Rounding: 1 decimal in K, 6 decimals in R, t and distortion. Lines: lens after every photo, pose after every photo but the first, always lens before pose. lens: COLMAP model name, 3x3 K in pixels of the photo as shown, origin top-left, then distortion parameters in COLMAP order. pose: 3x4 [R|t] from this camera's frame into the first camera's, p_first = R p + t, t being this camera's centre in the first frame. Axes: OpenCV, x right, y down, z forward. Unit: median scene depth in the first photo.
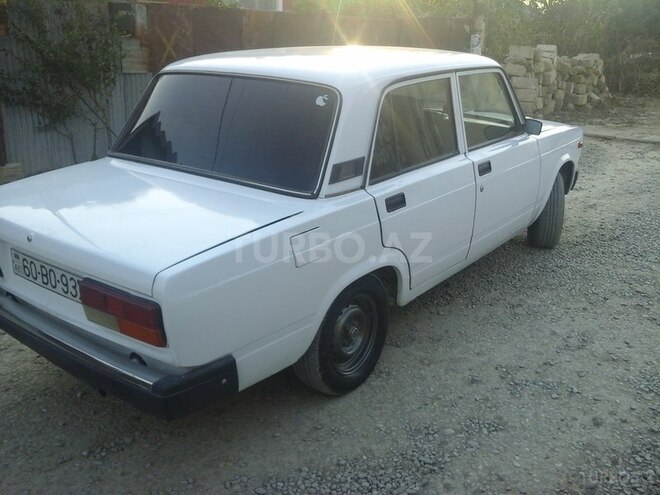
lens RADIAL K [[636.8, 0, 330.0], [0, 636.8, 247.5], [0, 0, 1]] dist [0.077389, -0.234723]
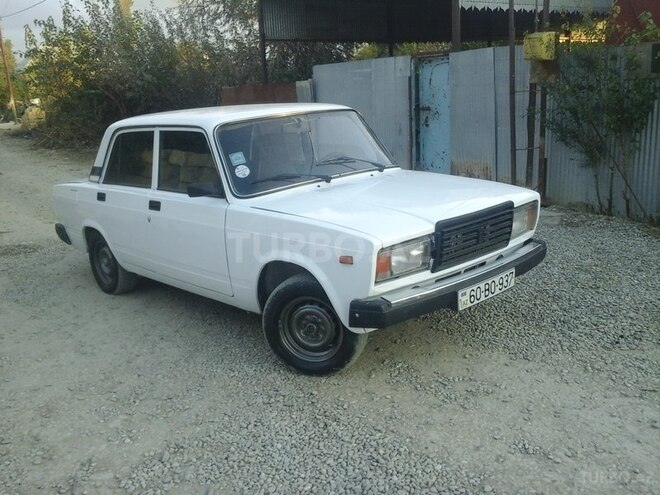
lens RADIAL K [[636.8, 0, 330.0], [0, 636.8, 247.5], [0, 0, 1]] dist [0.077389, -0.234723]
pose [[-0.160010, 0.233646, -0.959065, 1.469428], [-0.264868, 0.925792, 0.269731, -0.496975], [0.950916, 0.297185, -0.086250, 1.530344]]
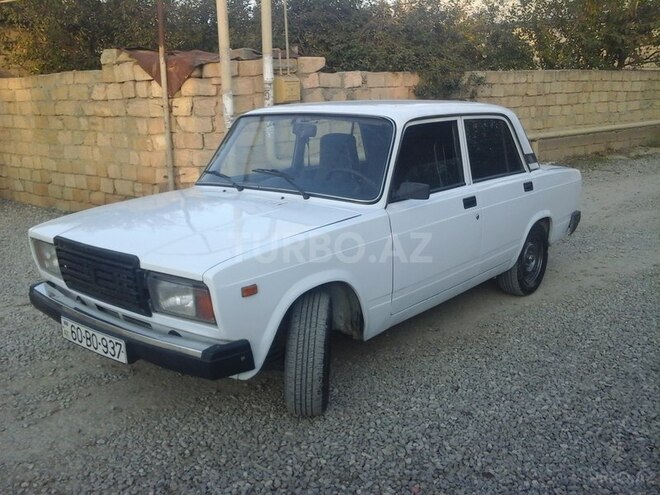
lens RADIAL K [[636.8, 0, 330.0], [0, 636.8, 247.5], [0, 0, 1]] dist [0.077389, -0.234723]
pose [[-0.999695, -0.001162, 0.024667, 0.078645], [0.012257, 0.843809, 0.536504, -0.798512], [-0.021437, 0.536643, -0.843537, 2.381902]]
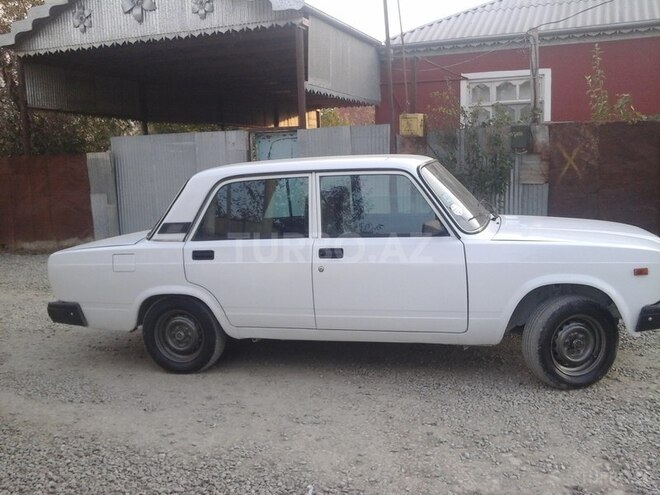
lens RADIAL K [[636.8, 0, 330.0], [0, 636.8, 247.5], [0, 0, 1]] dist [0.077389, -0.234723]
pose [[0.402249, 0.094536, -0.910636, 1.357598], [-0.257696, 0.966131, -0.013533, -0.123318], [0.878515, 0.240111, 0.412987, 0.544483]]
